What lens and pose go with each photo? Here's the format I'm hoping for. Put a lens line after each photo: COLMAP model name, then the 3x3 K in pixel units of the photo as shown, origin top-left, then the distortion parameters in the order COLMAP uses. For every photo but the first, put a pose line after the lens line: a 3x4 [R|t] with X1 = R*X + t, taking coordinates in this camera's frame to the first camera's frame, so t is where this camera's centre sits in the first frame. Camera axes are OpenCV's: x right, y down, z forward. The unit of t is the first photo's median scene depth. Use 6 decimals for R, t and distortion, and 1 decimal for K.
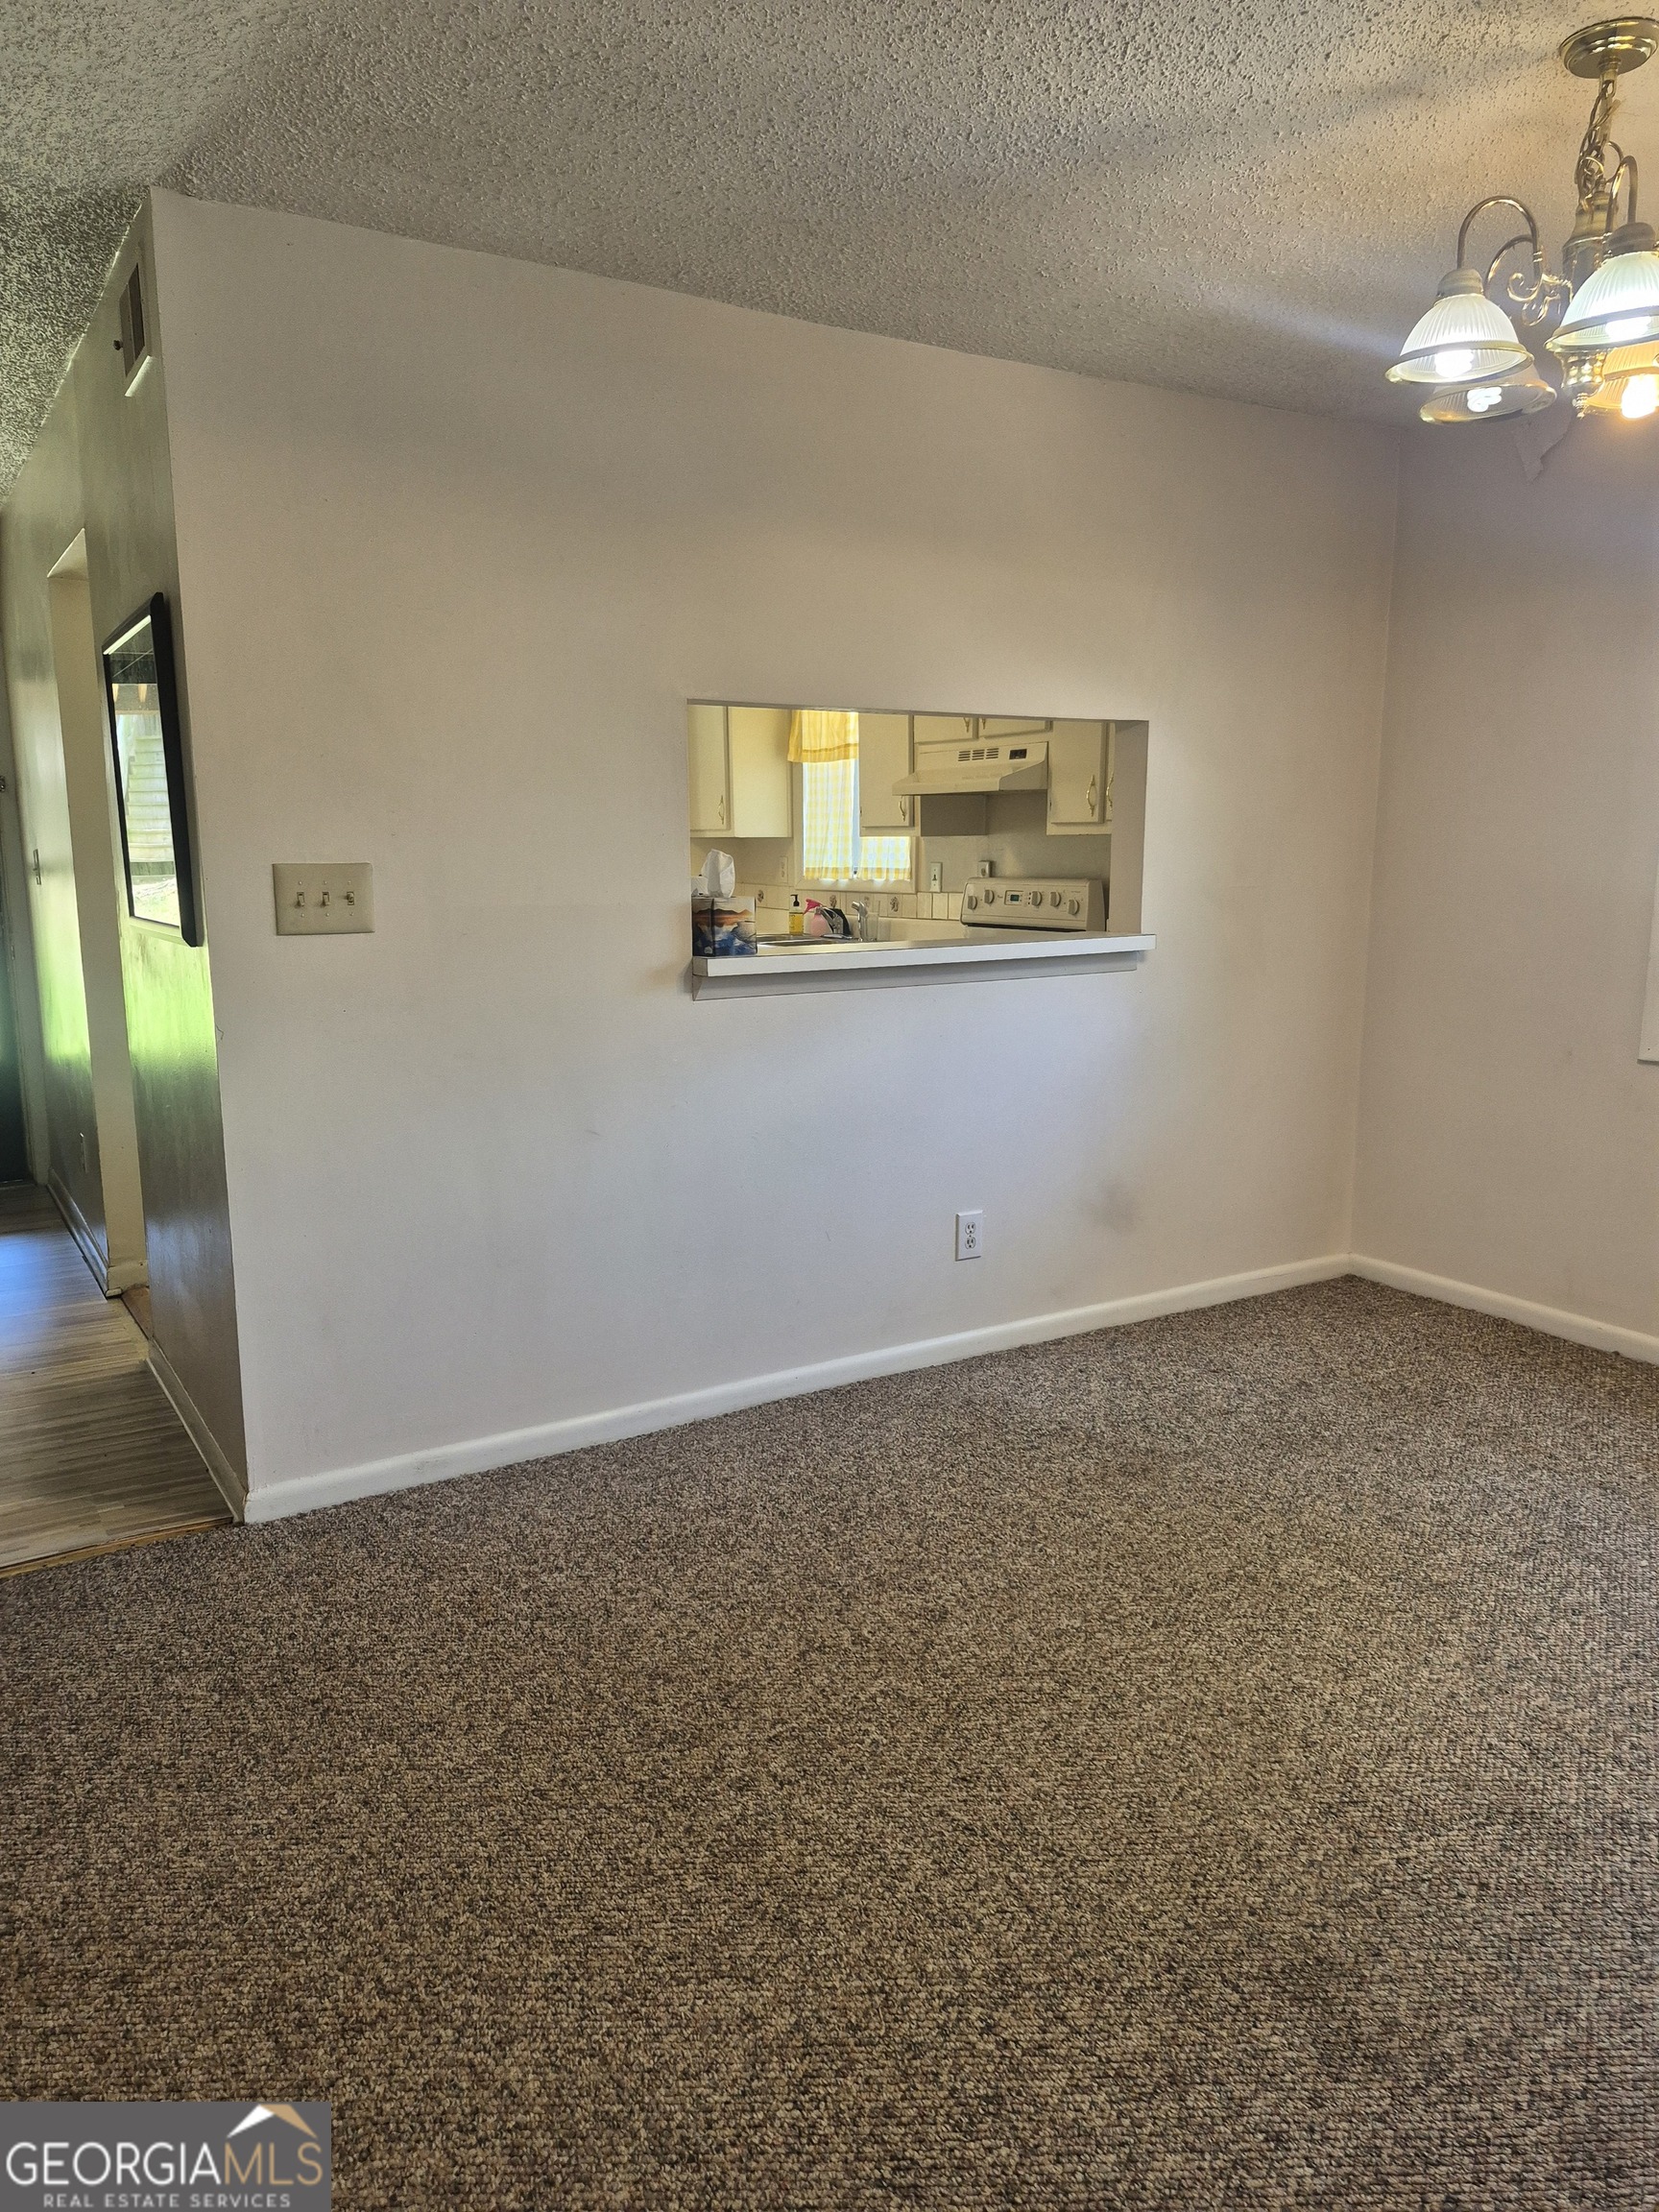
lens RADIAL K [[1493.5, 0, 829.5], [0, 1493.5, 1106.0], [0, 0, 1]] dist [0.071141, -0.084390]
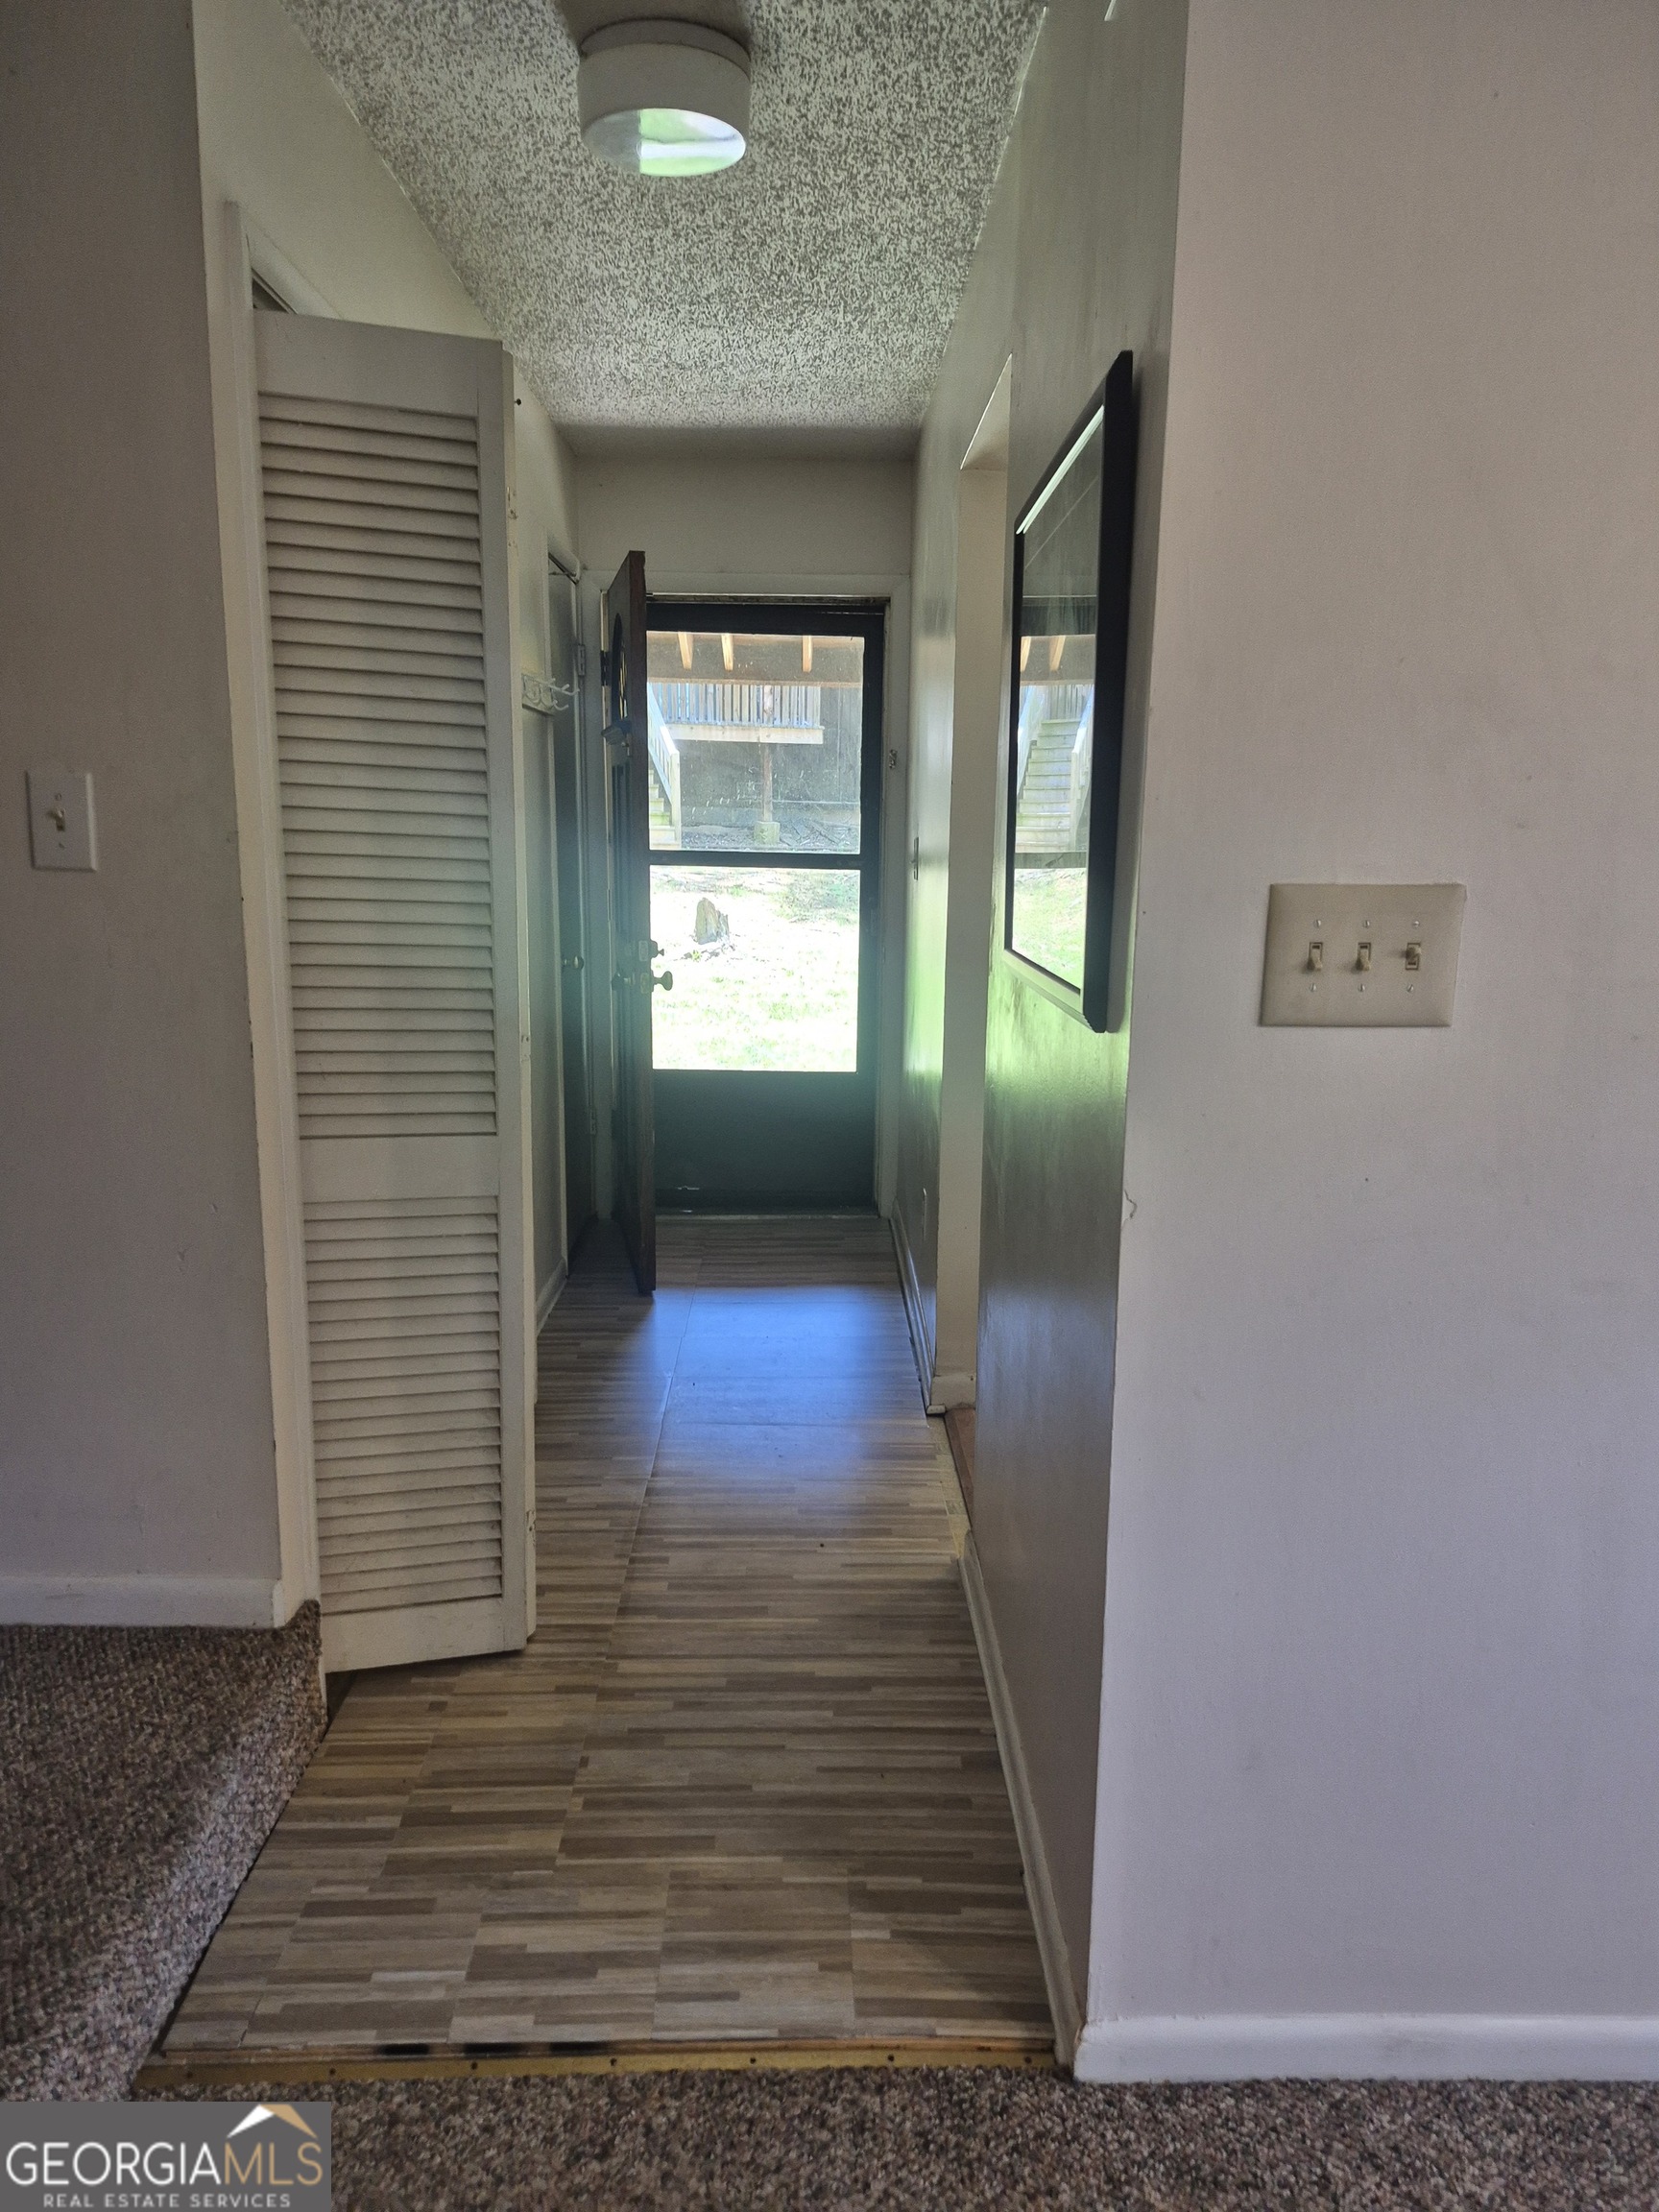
lens RADIAL K [[1493.5, 0, 829.5], [0, 1493.5, 1106.0], [0, 0, 1]] dist [0.071141, -0.084390]
pose [[0.851084, 0.111000, -0.513162, -0.200013], [-0.105844, 0.993603, 0.039380, -0.079676], [0.514250, 0.020799, 0.857388, 0.433312]]
